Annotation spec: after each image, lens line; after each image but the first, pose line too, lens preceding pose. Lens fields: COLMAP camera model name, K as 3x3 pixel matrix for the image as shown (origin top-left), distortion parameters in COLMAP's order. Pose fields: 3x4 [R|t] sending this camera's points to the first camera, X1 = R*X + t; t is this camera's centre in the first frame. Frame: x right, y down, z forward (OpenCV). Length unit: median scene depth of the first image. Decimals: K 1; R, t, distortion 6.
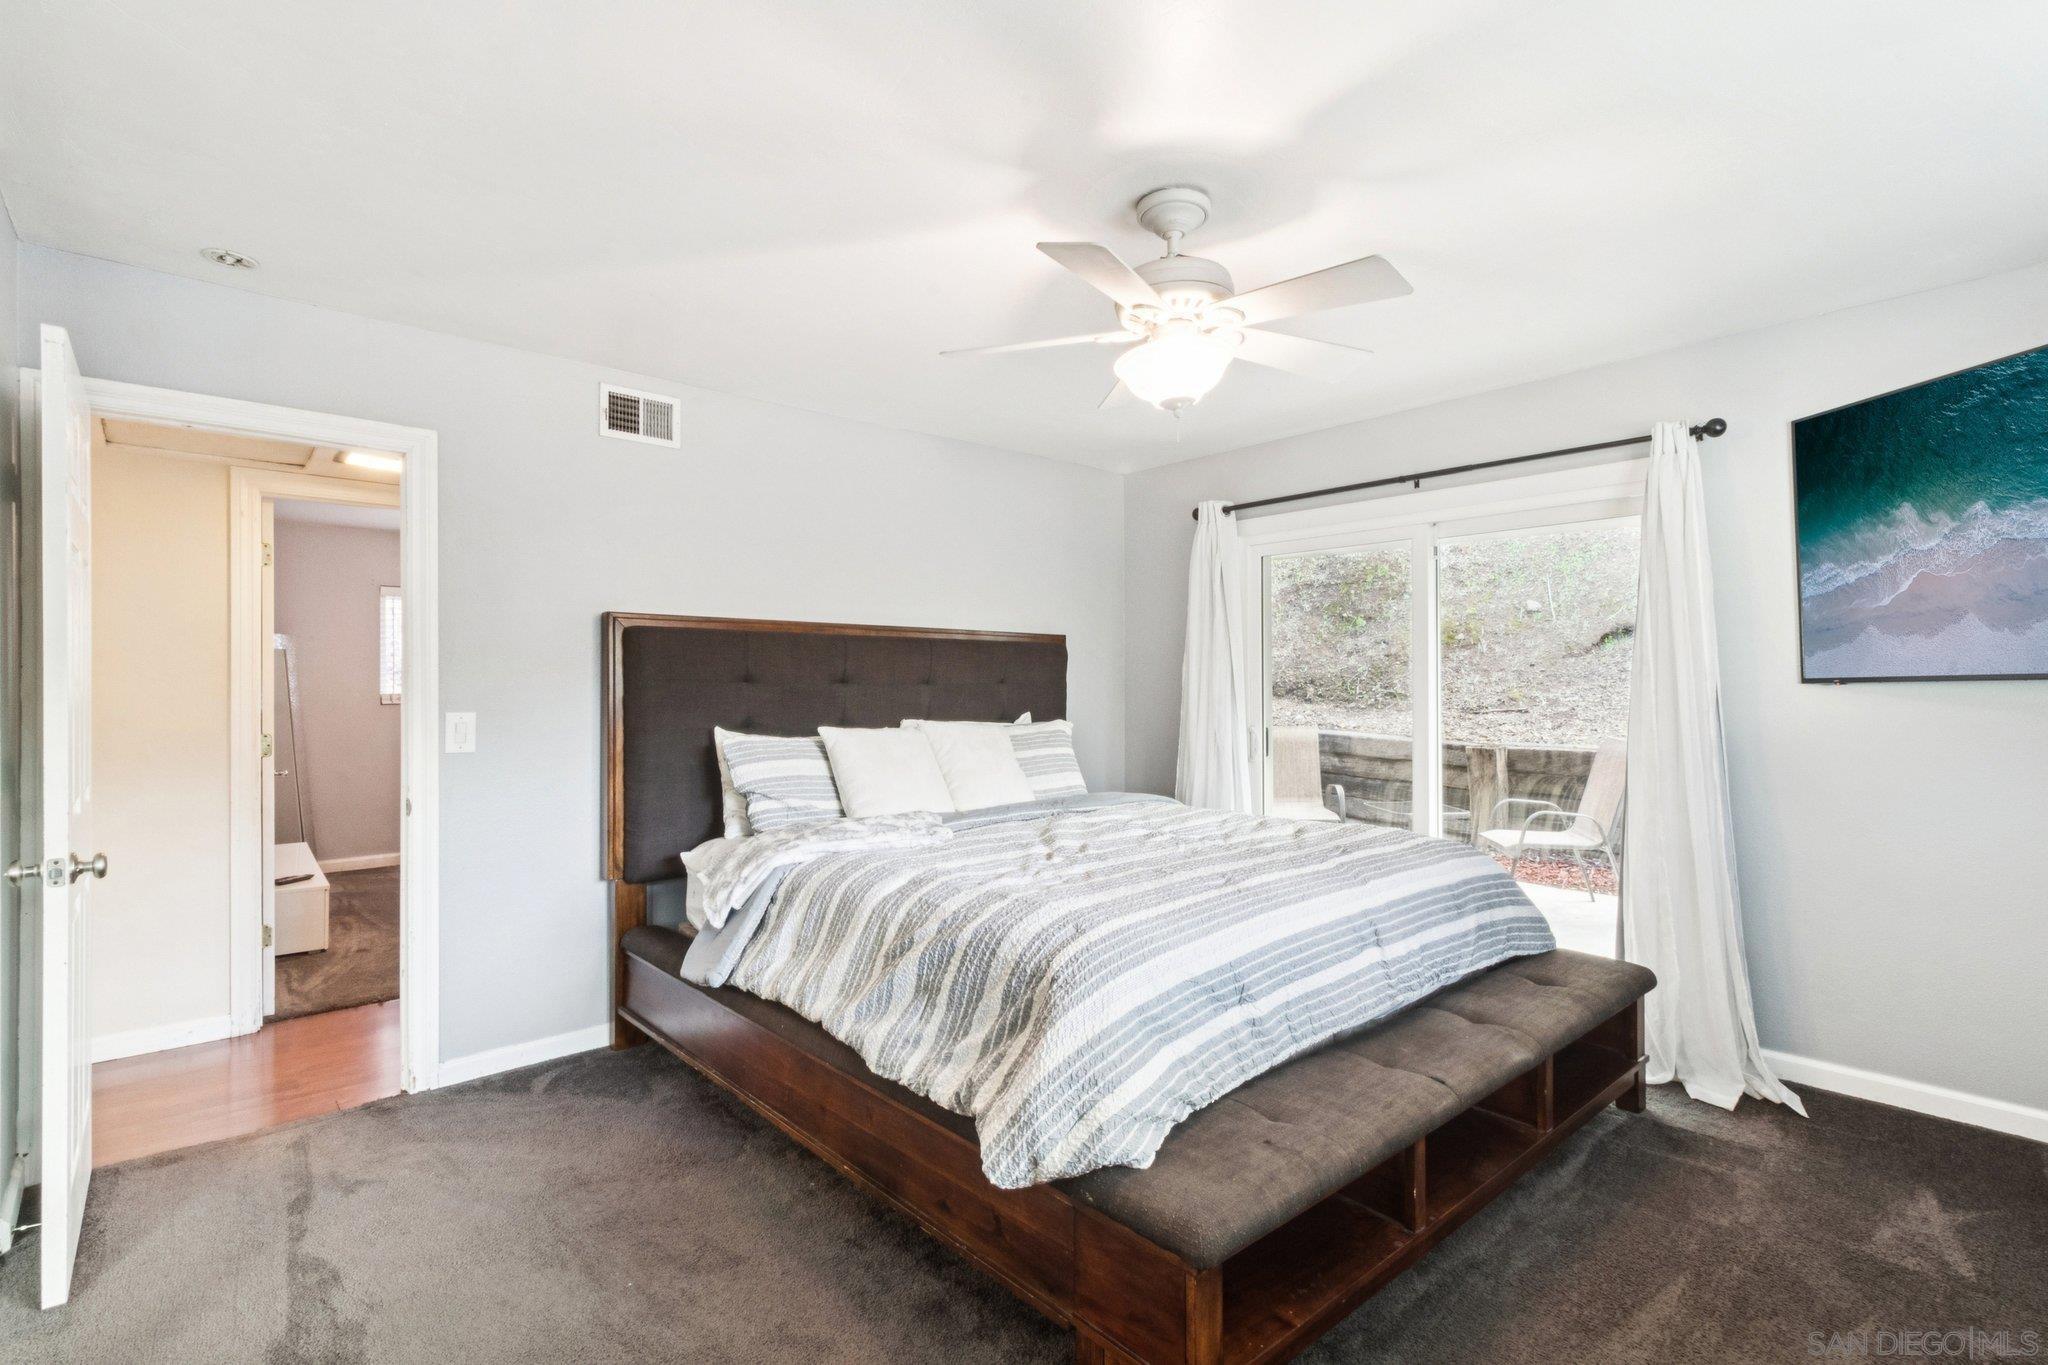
lens RADIAL K [[945.4, 0, 1016.2], [0, 945.4, 682.6], [0, 0, 1]] dist [0.007569, -0.002574]
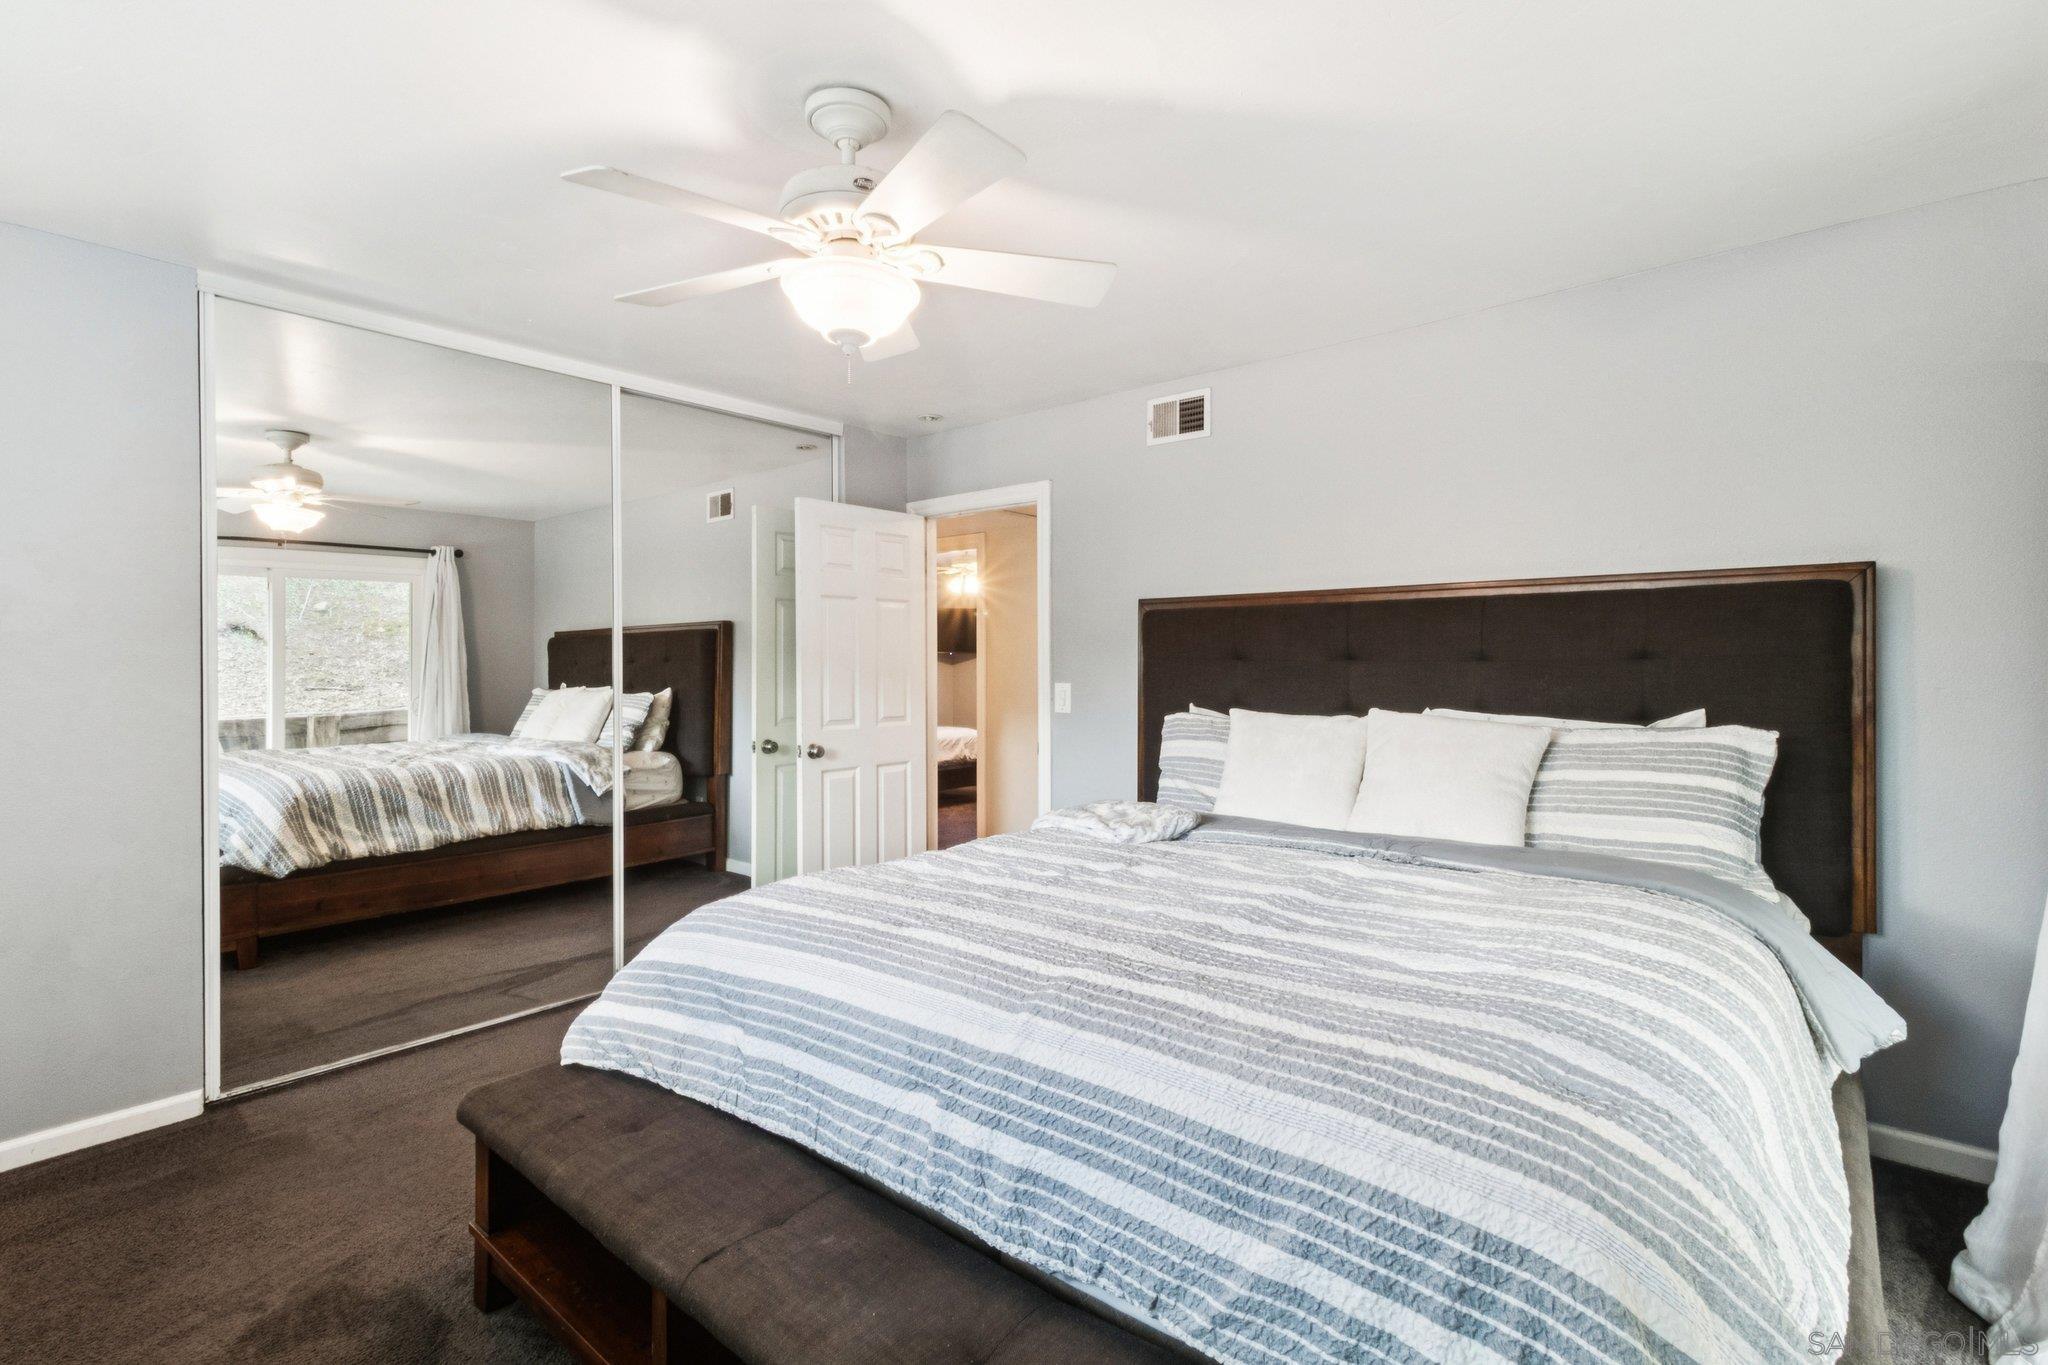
lens RADIAL K [[945.4, 0, 1015.2], [0, 945.4, 673.4], [0, 0, 1]] dist [0.007569, -0.002574]
pose [[0.158603, 0.012596, -0.987262, 0.735059], [0.007119, 0.999878, 0.013901, -0.001791], [0.987317, -0.009233, 0.158494, 0.714599]]
